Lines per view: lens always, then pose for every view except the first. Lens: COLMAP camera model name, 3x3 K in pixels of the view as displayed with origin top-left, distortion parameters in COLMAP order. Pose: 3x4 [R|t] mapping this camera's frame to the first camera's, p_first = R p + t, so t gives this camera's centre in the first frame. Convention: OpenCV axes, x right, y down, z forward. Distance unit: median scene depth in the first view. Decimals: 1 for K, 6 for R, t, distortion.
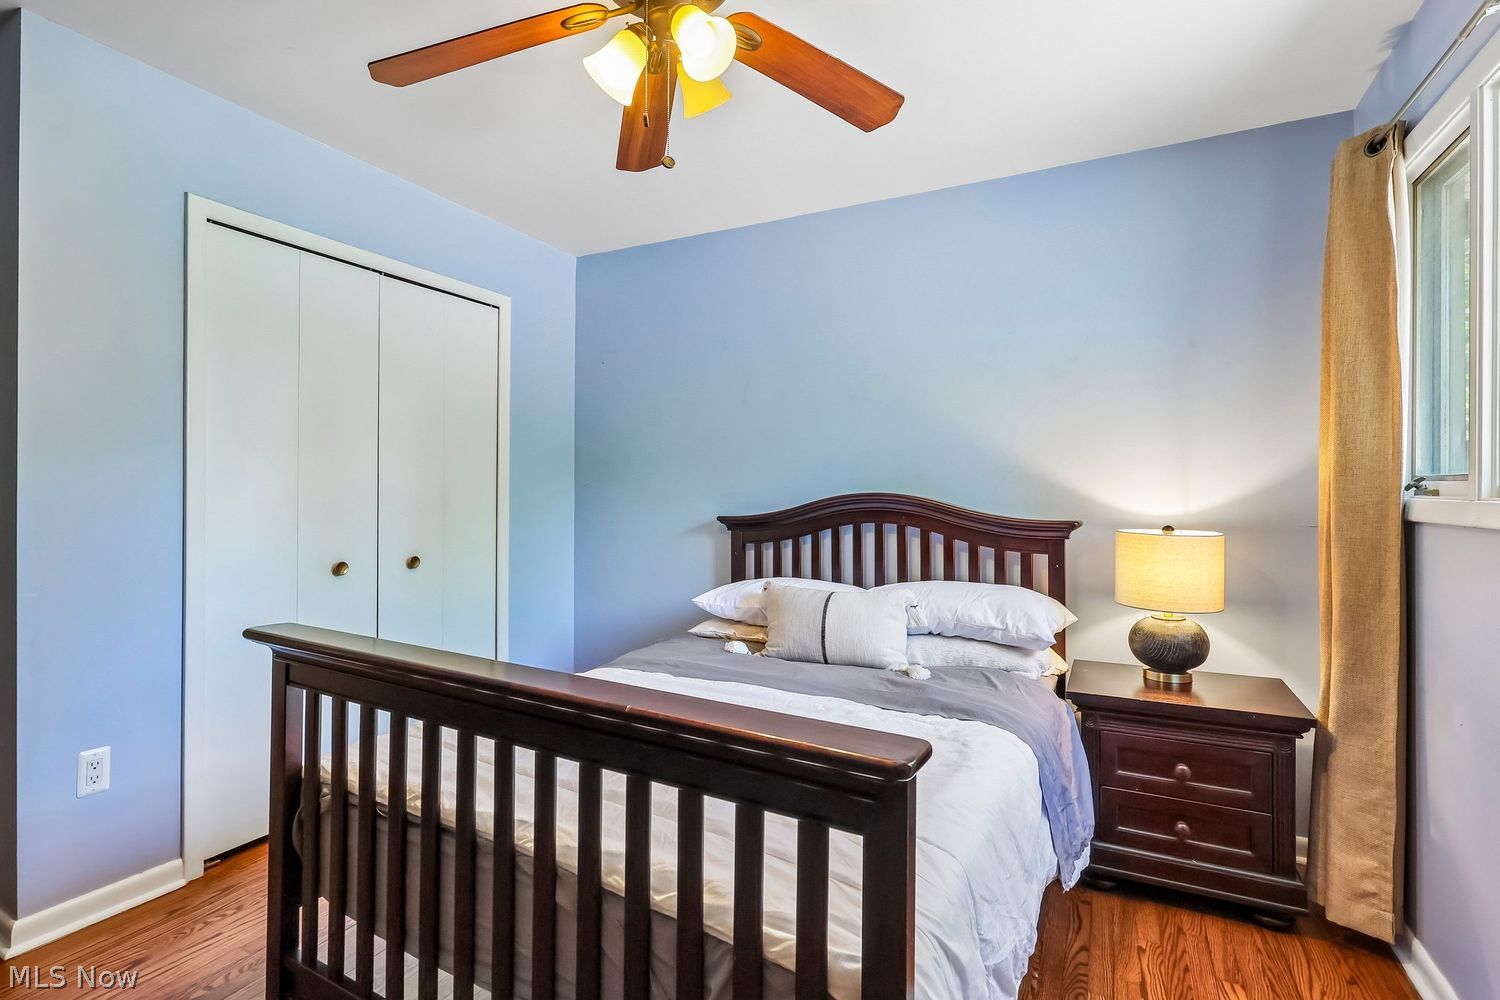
lens RADIAL K [[703.4, 0, 754.3], [0, 703.4, 498.5], [0, 0, 1]] dist [-0.005824, 0.002235]
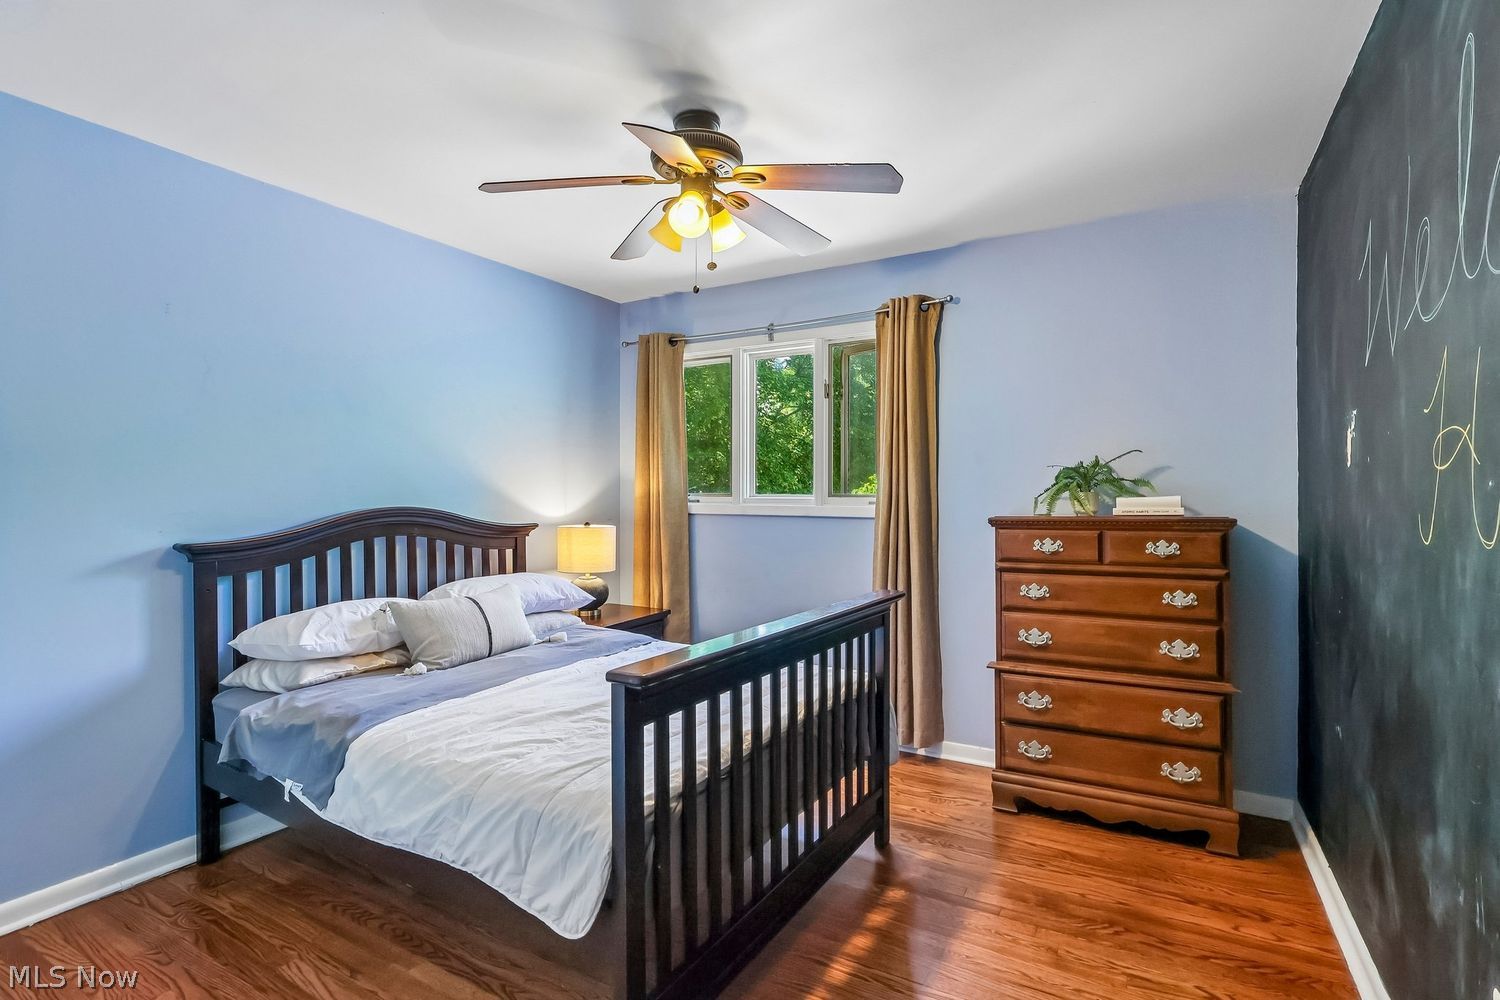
lens RADIAL K [[703.4, 0, 757.3], [0, 703.4, 498.8], [0, 0, 1]] dist [-0.005824, 0.002235]
pose [[0.040833, -0.010751, 0.999108, -0.954049], [0.014043, 0.999850, 0.010185, -0.025772], [-0.999067, 0.013614, 0.040978, 0.481636]]
